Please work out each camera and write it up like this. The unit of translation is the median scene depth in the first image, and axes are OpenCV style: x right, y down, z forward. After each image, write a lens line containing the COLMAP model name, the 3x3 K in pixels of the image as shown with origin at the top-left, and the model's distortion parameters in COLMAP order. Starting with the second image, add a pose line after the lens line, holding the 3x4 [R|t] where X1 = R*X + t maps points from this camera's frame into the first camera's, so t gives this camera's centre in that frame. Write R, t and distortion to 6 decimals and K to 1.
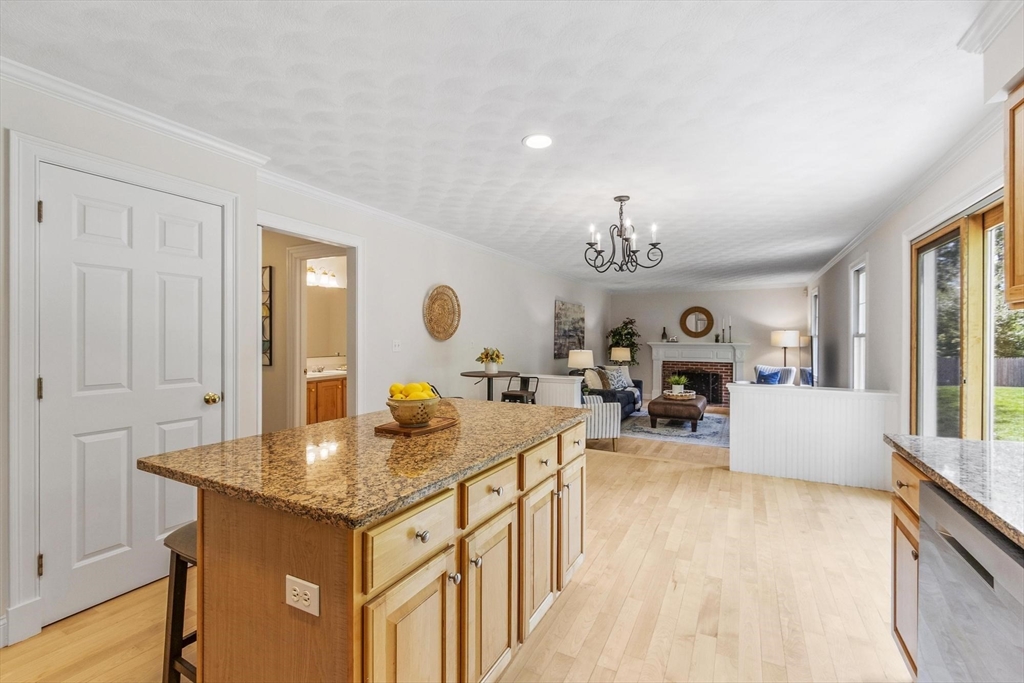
lens RADIAL K [[447.7, 0, 509.1], [0, 447.7, 343.4], [0, 0, 1]] dist [0.005452, 0.001455]
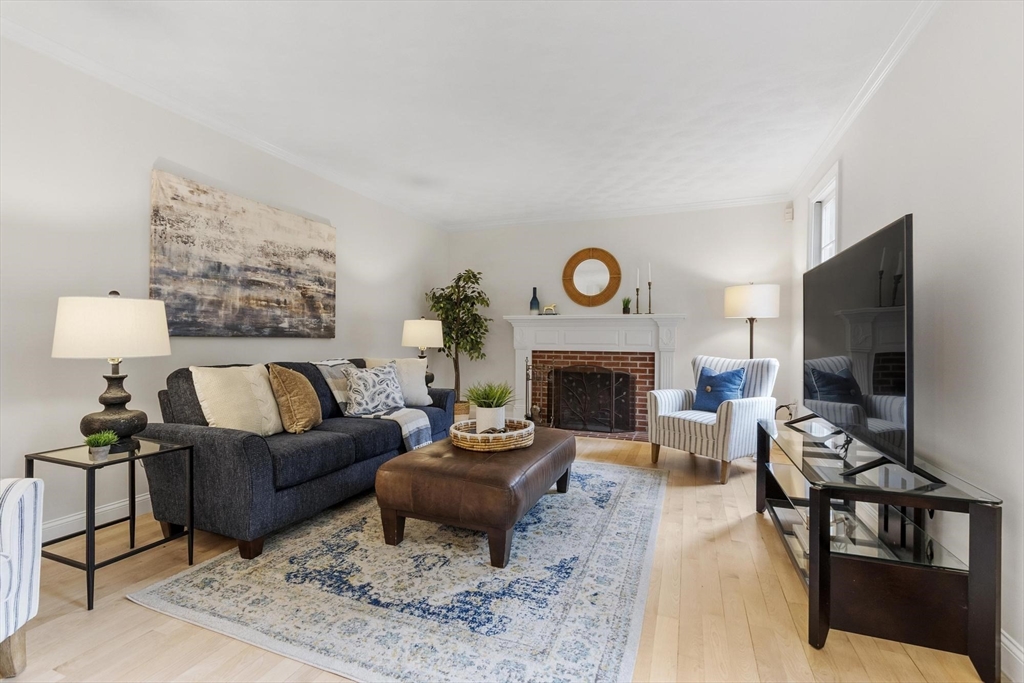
lens RADIAL K [[447.7, 0, 510.2], [0, 447.7, 348.7], [0, 0, 1]] dist [0.005452, 0.001455]
pose [[0.994856, -0.000022, 0.101301, 0.280516], [-0.001413, 0.999900, 0.014086, 0.031367], [-0.101292, -0.014157, 0.994756, 0.500176]]
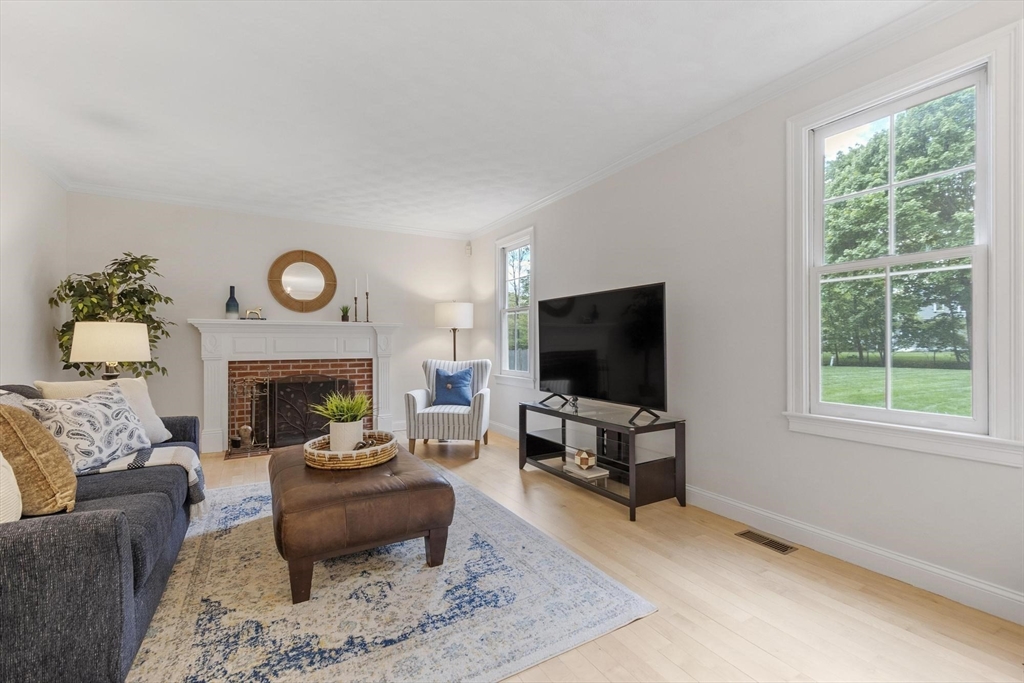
lens RADIAL K [[447.7, 0, 506.2], [0, 447.7, 344.4], [0, 0, 1]] dist [0.005452, 0.001455]
pose [[0.540793, -0.006168, 0.841133, 0.124101], [0.013534, 0.999907, -0.001369, 0.028543], [-0.841047, 0.012124, 0.540827, 0.561336]]
